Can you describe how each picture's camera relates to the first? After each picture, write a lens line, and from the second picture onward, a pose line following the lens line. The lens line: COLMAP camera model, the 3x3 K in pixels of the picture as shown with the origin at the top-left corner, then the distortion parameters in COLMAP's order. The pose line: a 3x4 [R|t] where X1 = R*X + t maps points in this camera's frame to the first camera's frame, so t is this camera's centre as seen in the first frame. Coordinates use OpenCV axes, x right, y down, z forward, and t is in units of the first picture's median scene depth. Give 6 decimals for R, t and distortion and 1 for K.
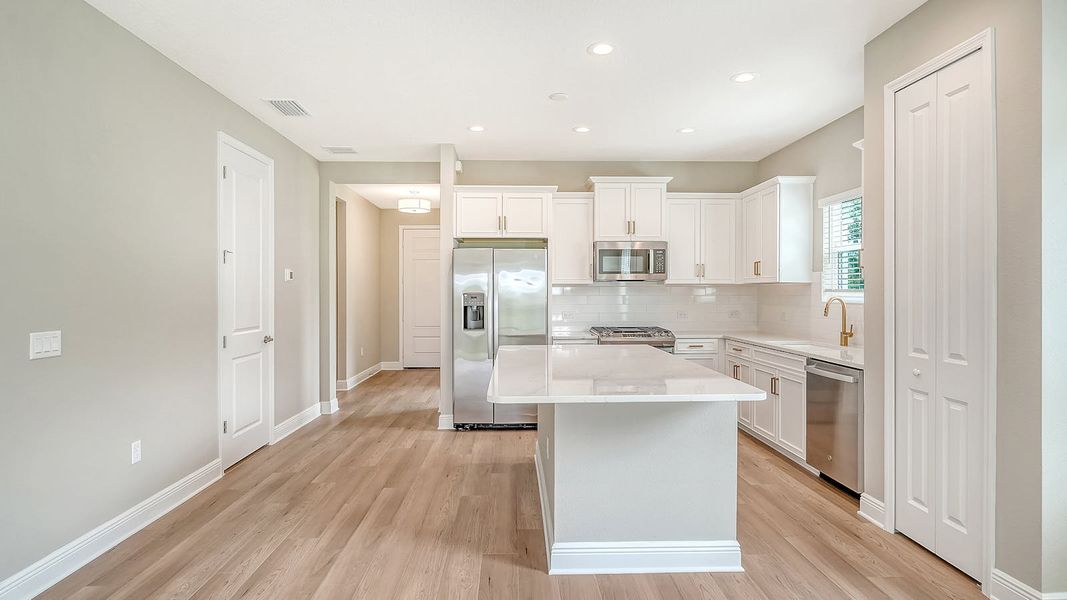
lens RADIAL K [[547.9, 0, 532.5], [0, 547.9, 293.6], [0, 0, 1]] dist [0.000872, -0.000179]
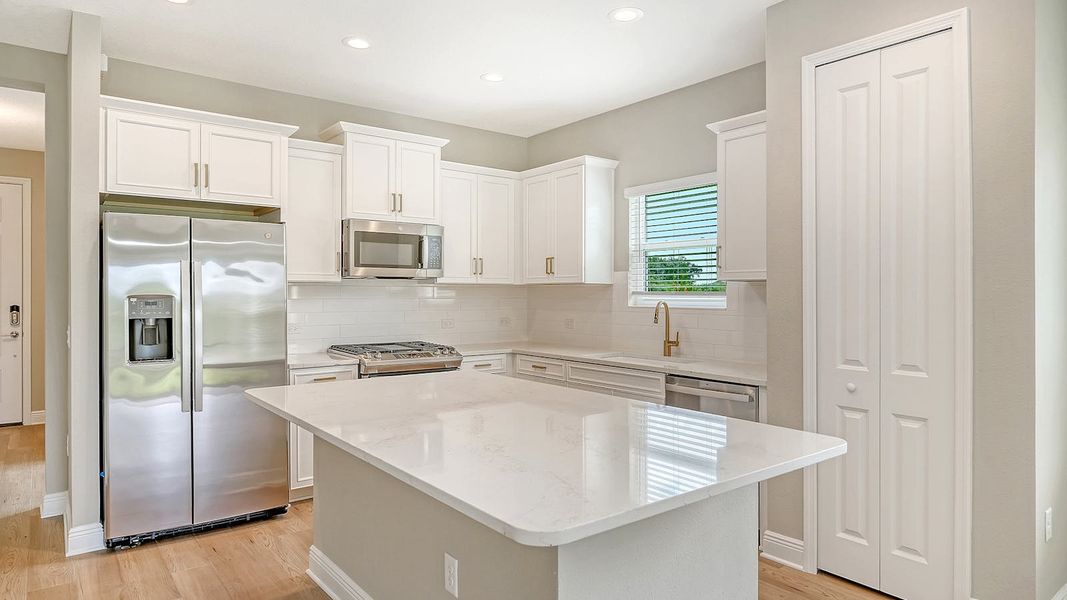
lens RADIAL K [[627.1, 0, 533.2], [0, 627.1, 292.5], [0, 0, 1]] dist [-0.003206, -0.003054]
pose [[0.810449, 0.004454, 0.585792, -0.161316], [-0.001685, 0.999985, -0.005272, -0.001096], [-0.585807, 0.003286, 0.810444, 0.258130]]
